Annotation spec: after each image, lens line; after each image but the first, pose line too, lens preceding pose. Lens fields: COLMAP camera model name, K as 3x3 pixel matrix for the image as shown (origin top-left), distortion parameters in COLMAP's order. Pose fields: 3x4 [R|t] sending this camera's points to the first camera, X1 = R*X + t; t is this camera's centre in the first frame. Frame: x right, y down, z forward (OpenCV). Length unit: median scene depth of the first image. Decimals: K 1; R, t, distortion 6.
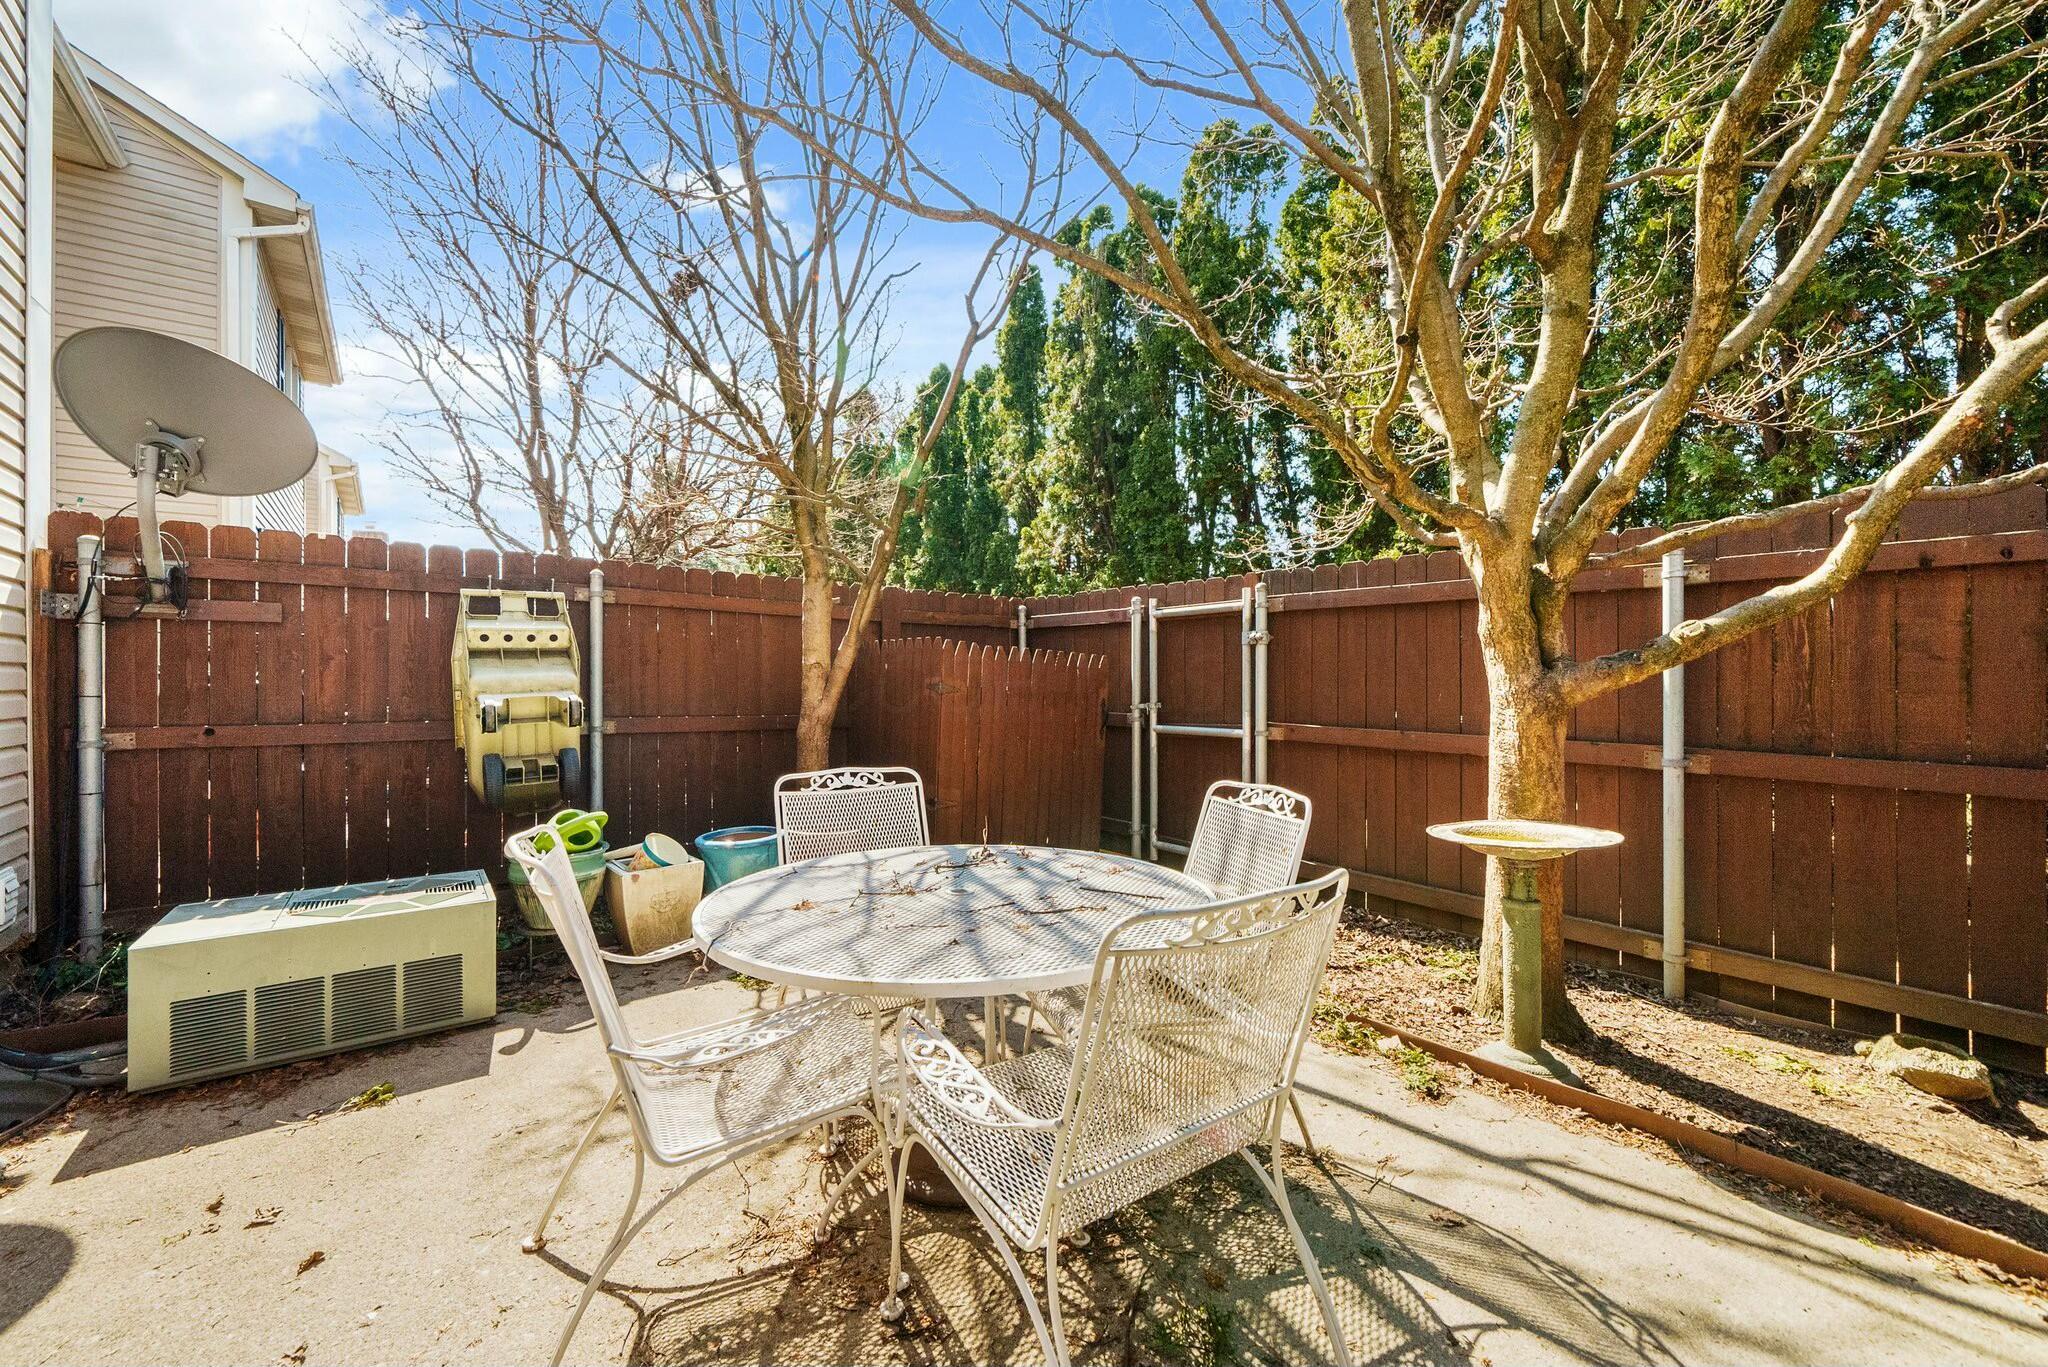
lens RADIAL K [[809.7, 0, 1005.1], [0, 809.7, 685.1], [0, 0, 1]] dist [-0.000649, -0.000098]
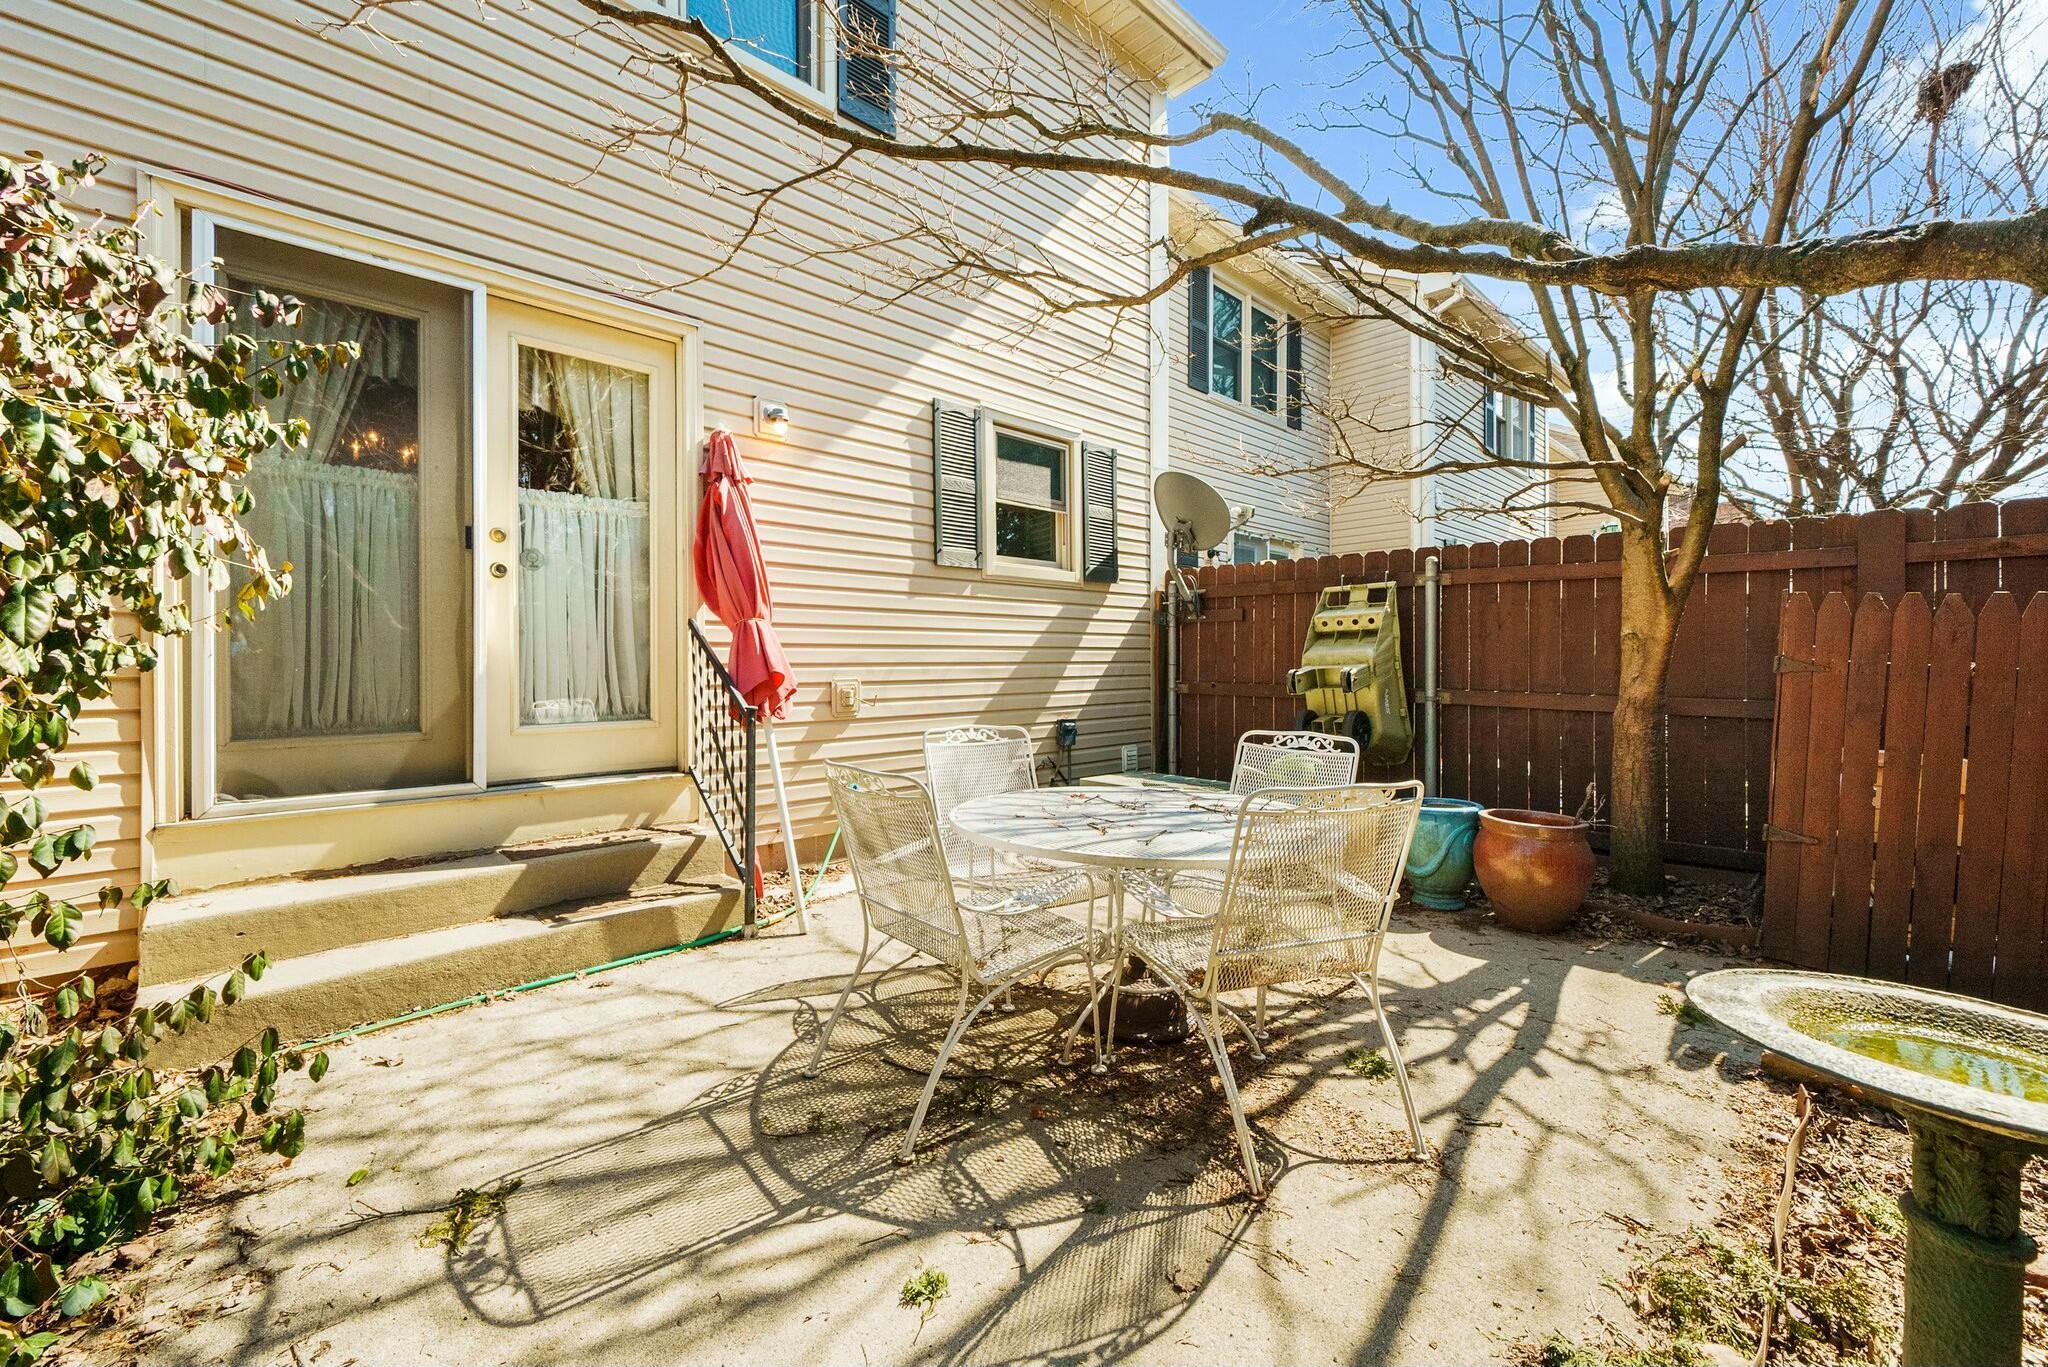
lens RADIAL K [[809.7, 0, 1004.4], [0, 809.7, 666.3], [0, 0, 1]] dist [-0.000649, -0.000098]
pose [[0.099512, 0.010782, -0.994978, 0.878704], [-0.004444, 0.999936, 0.010391, 0.000948], [0.995026, 0.003388, 0.099554, 0.463384]]
